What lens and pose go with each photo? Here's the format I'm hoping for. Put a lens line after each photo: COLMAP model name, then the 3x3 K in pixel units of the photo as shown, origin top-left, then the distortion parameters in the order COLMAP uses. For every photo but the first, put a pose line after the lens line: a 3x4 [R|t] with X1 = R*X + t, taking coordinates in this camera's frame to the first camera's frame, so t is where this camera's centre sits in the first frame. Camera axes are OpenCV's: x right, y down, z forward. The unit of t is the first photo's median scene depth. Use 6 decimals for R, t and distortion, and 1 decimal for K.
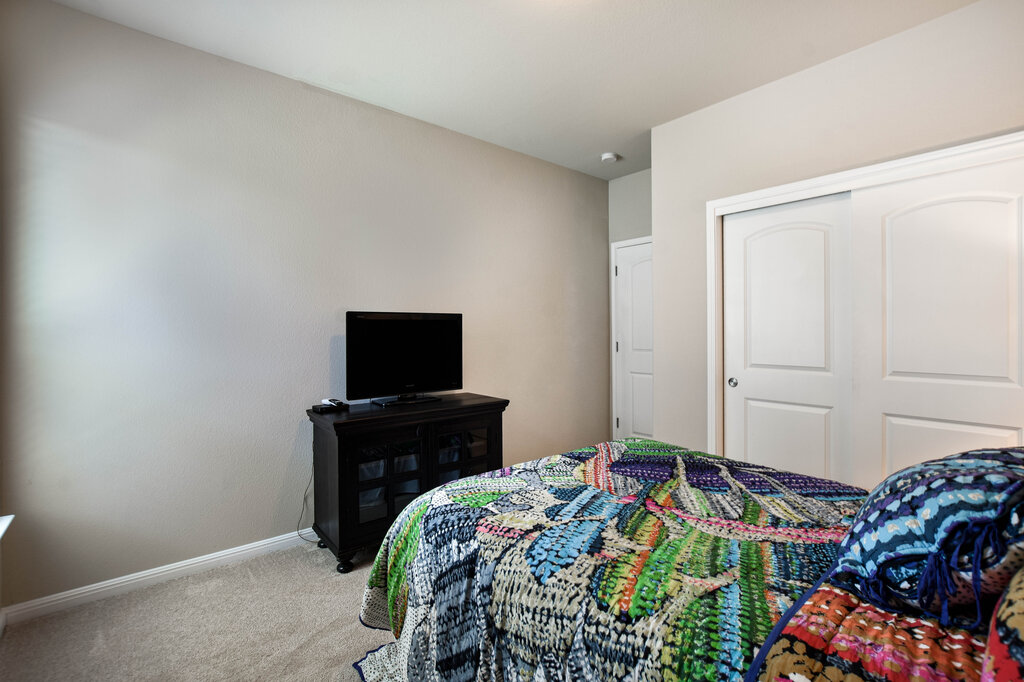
lens RADIAL K [[454.9, 0, 512.9], [0, 454.9, 336.3], [0, 0, 1]] dist [-0.023994, 0.000290]
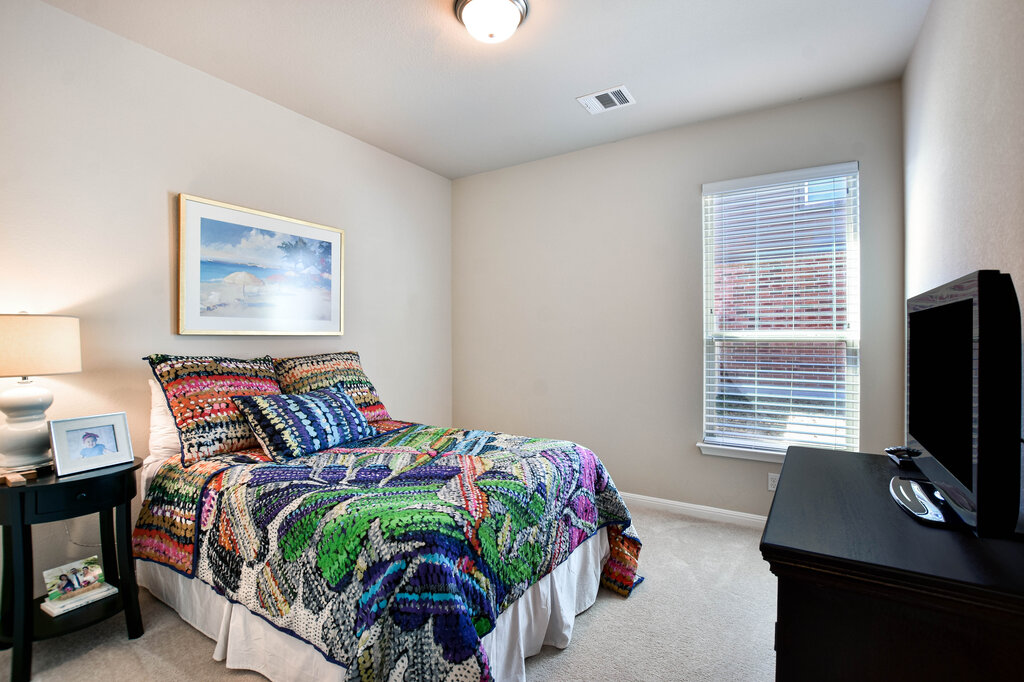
lens RADIAL K [[454.9, 0, 512.9], [0, 454.9, 336.3], [0, 0, 1]] dist [-0.023994, 0.000290]
pose [[-0.948454, 0.004823, -0.316877, 0.457317], [0.003350, 0.999981, 0.005194, -0.020209], [0.316896, 0.003865, -0.948452, 2.163404]]
